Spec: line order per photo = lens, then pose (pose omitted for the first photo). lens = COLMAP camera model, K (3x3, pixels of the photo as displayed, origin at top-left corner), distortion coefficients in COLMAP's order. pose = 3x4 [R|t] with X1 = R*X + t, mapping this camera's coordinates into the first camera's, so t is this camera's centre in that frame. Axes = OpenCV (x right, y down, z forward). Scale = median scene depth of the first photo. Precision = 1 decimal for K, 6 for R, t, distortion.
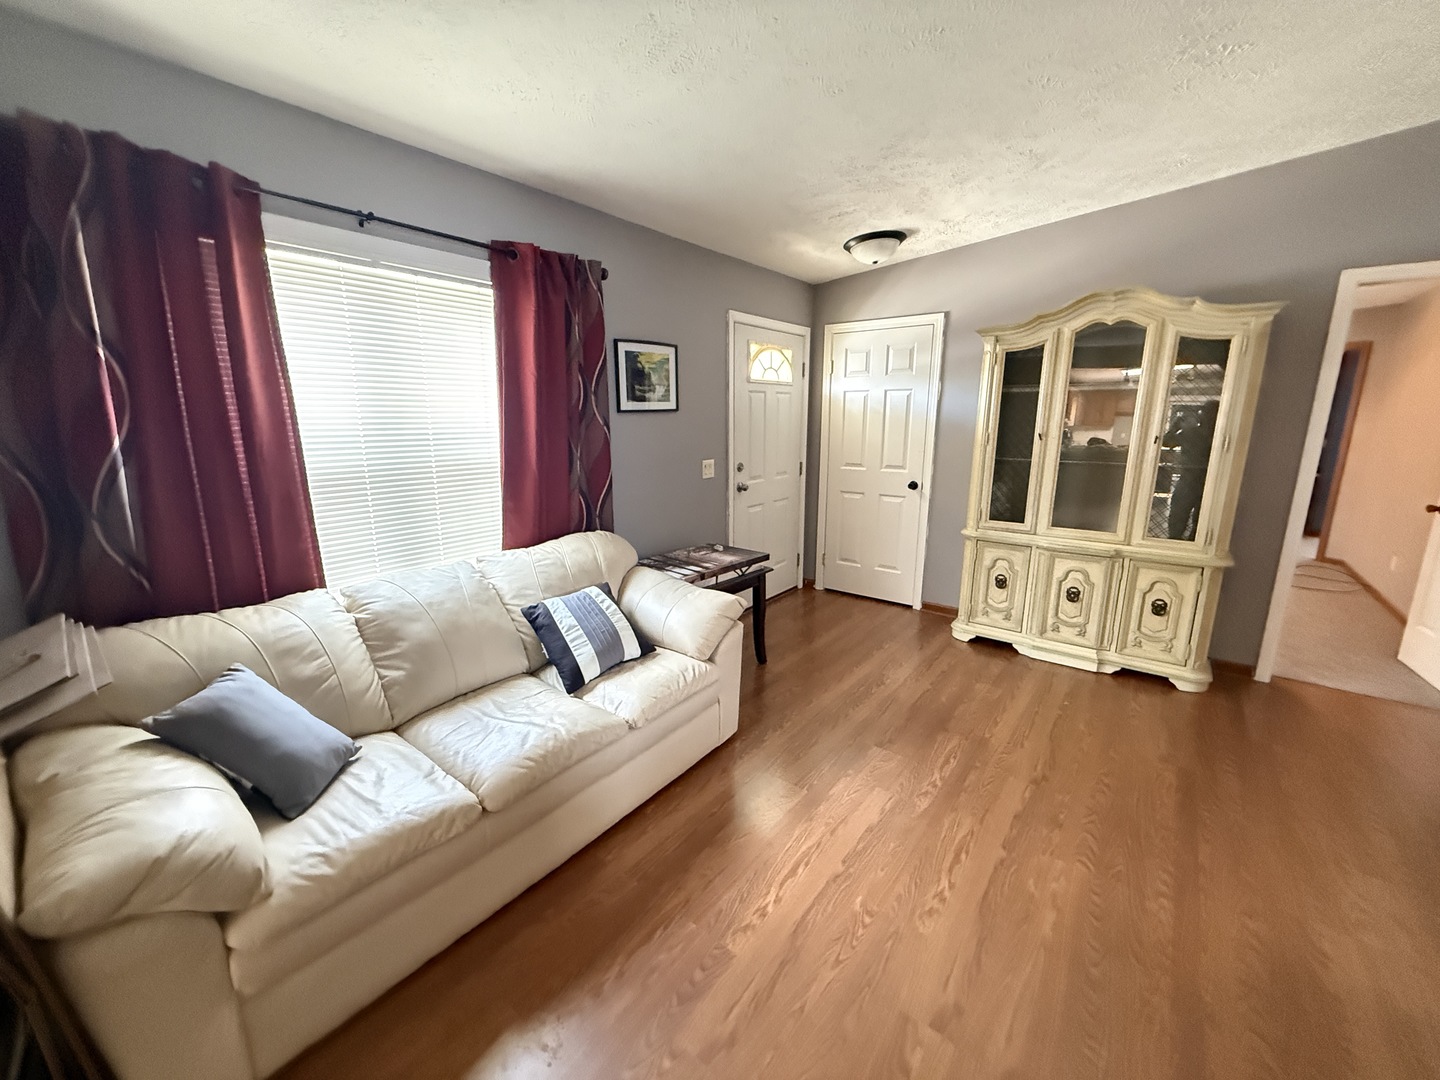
lens RADIAL K [[576.6, 0, 712.7], [0, 576.6, 537.4], [0, 0, 1]] dist [0.002834, 0.000208]
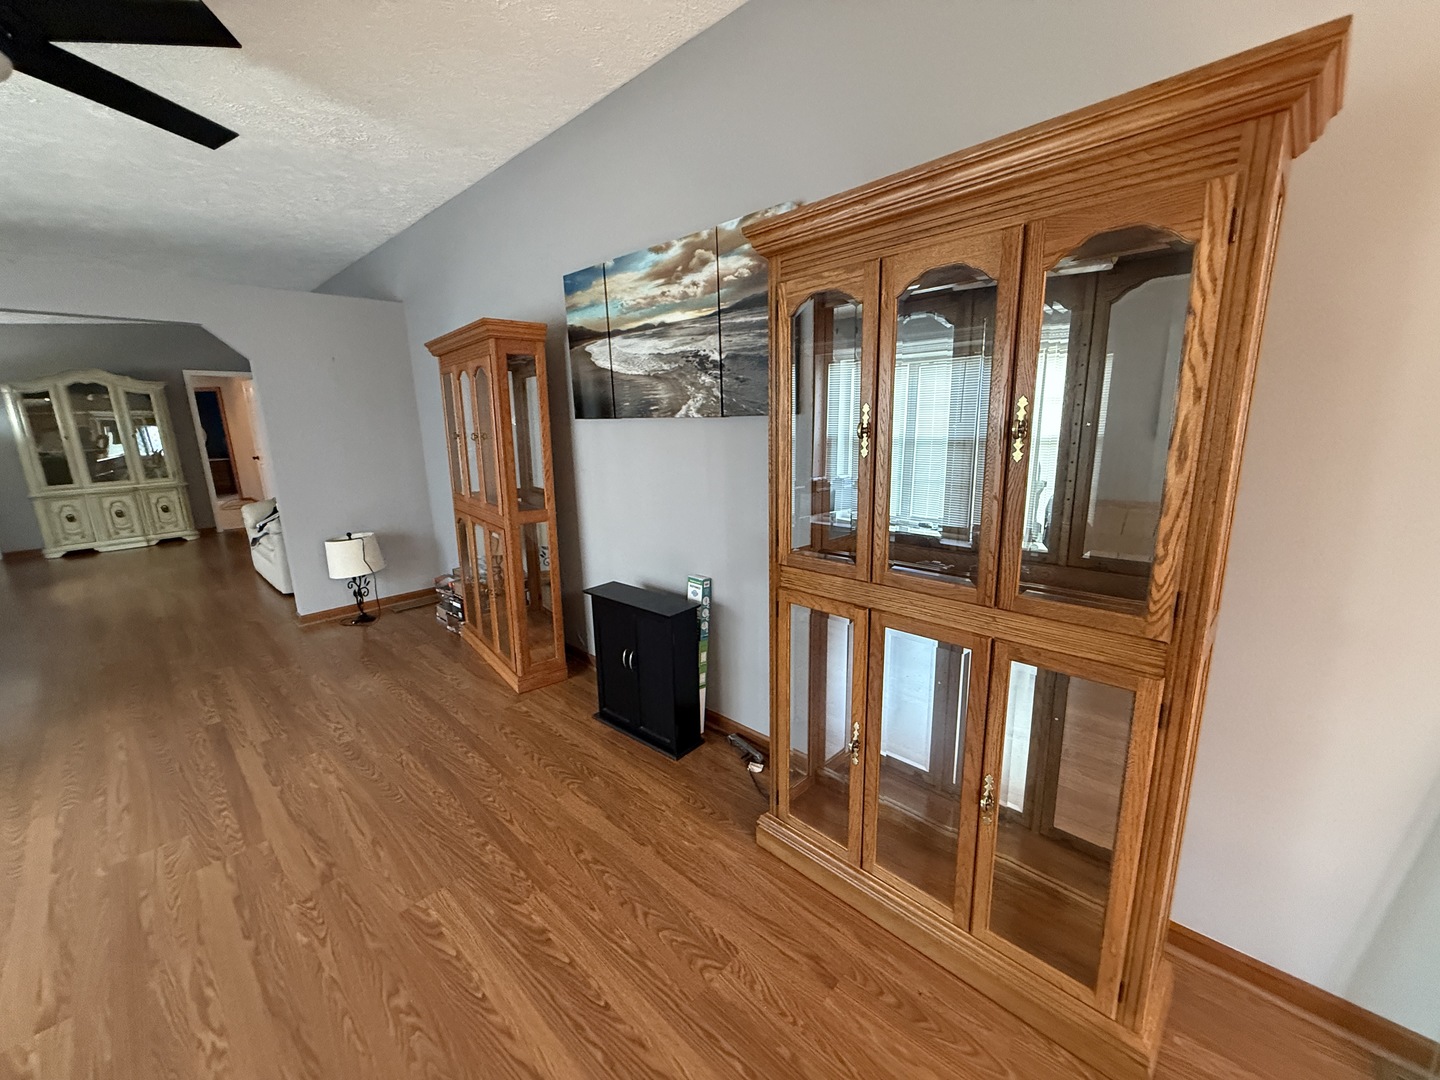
lens RADIAL K [[576.6, 0, 713.6], [0, 576.6, 545.6], [0, 0, 1]] dist [0.002834, 0.000208]
pose [[0.107962, -0.213811, 0.970891, -1.171309], [0.237552, 0.953857, 0.183644, 0.333932], [-0.965356, 0.210810, 0.153772, -1.332623]]
